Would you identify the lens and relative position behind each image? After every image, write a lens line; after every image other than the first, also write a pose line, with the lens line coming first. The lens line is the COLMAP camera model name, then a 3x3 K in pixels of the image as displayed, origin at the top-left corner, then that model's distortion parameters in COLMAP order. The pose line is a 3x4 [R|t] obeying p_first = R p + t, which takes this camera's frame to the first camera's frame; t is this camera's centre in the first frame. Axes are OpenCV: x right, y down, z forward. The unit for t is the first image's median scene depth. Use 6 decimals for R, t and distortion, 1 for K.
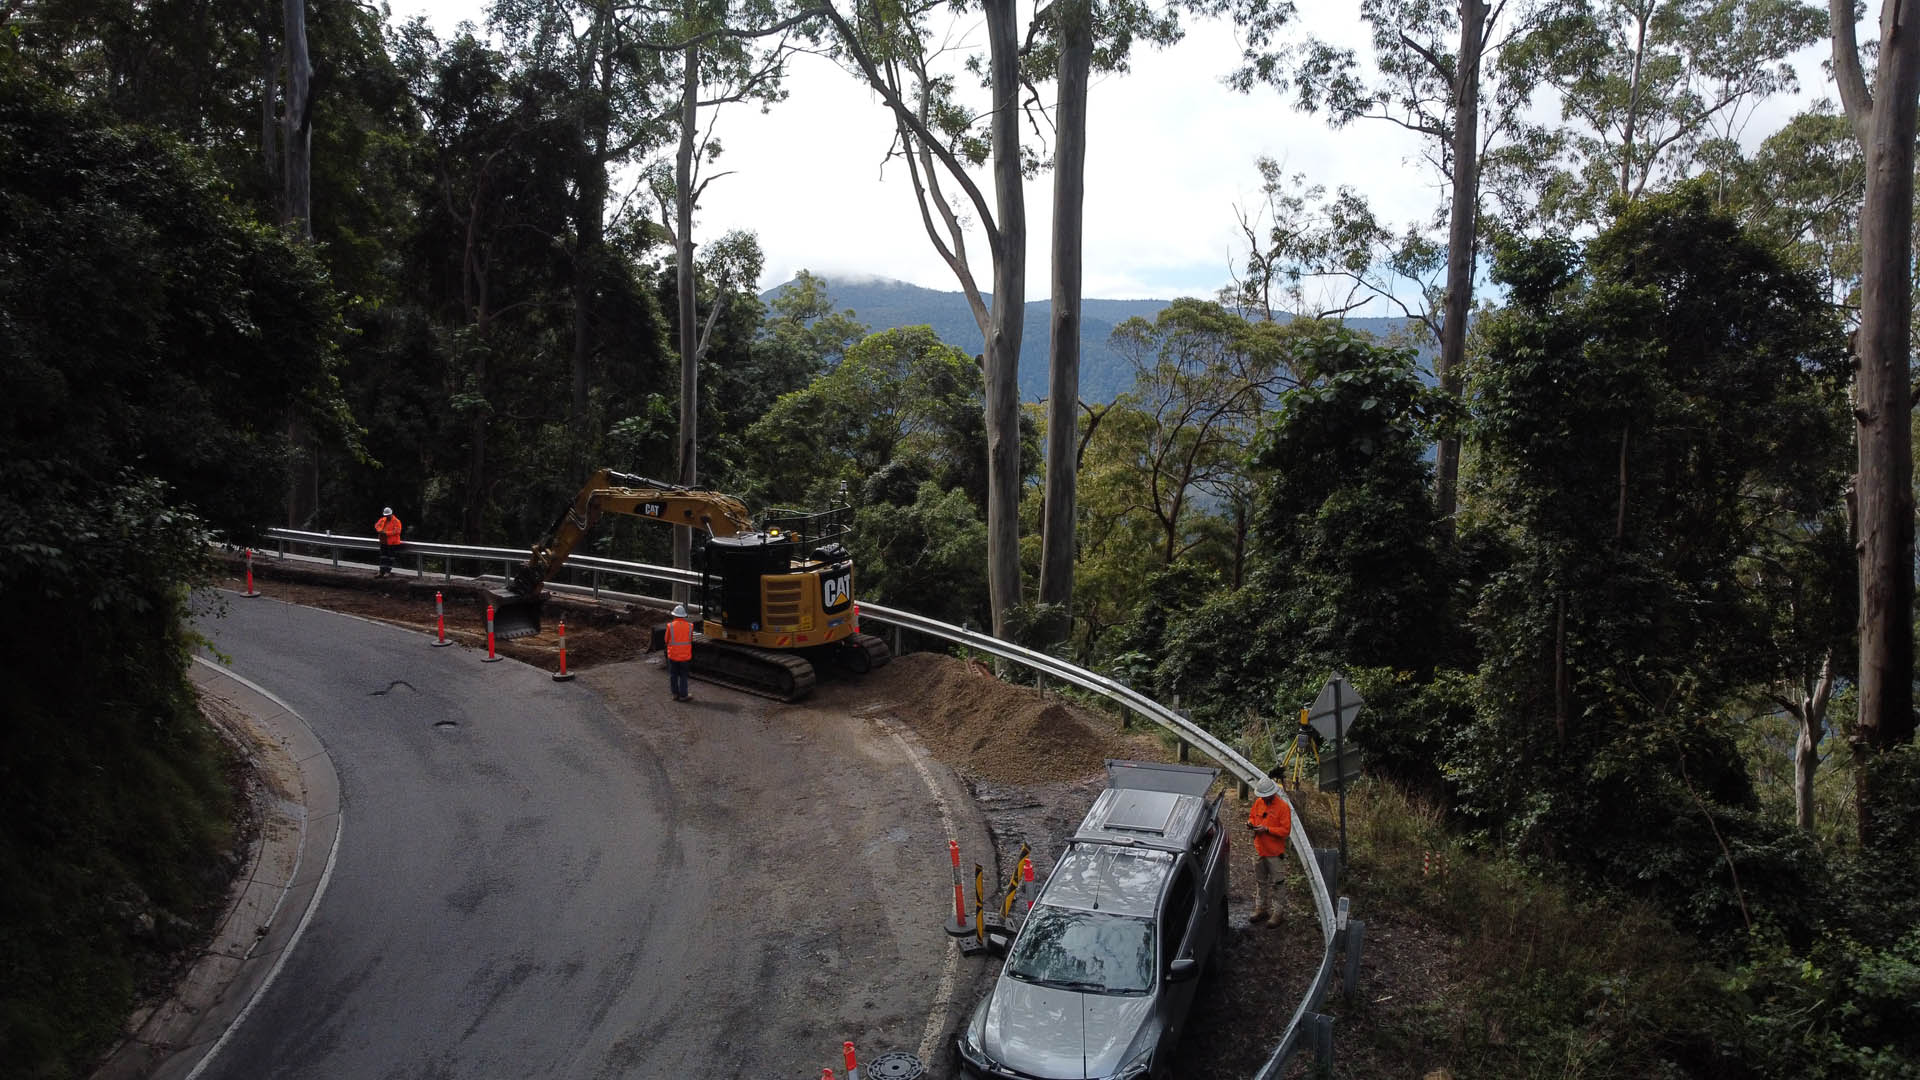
lens RADIAL K [[1451.6, 0, 960.0], [0, 1451.6, 540.0], [0, 0, 1]] dist [-0.008061, -0.004562]
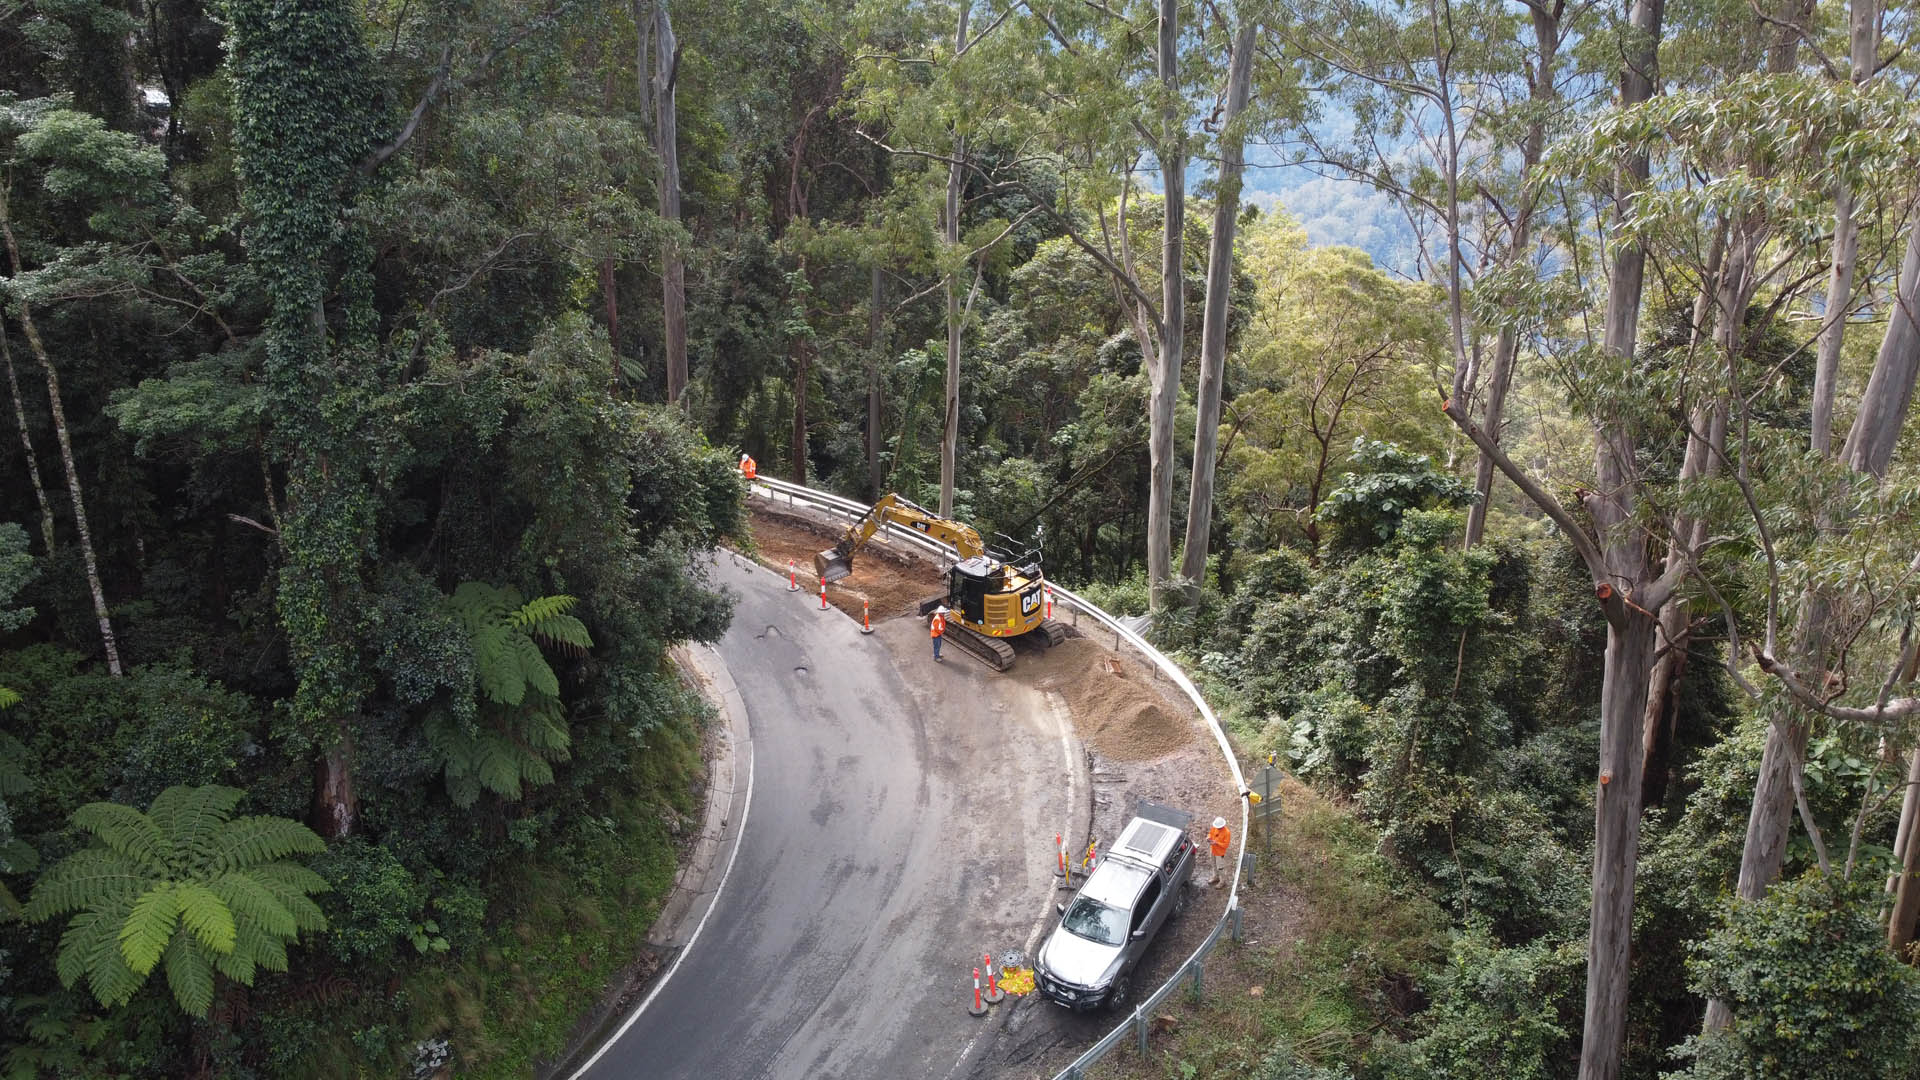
lens RADIAL K [[1451.6, 0, 960.0], [0, 1451.6, 540.0], [0, 0, 1]] dist [-0.008061, -0.004562]
pose [[0.979837, 0.068882, -0.187550, 0.166725], [-0.018250, 0.965623, 0.259305, -0.552826], [0.198964, -0.250654, 0.947410, -0.649477]]
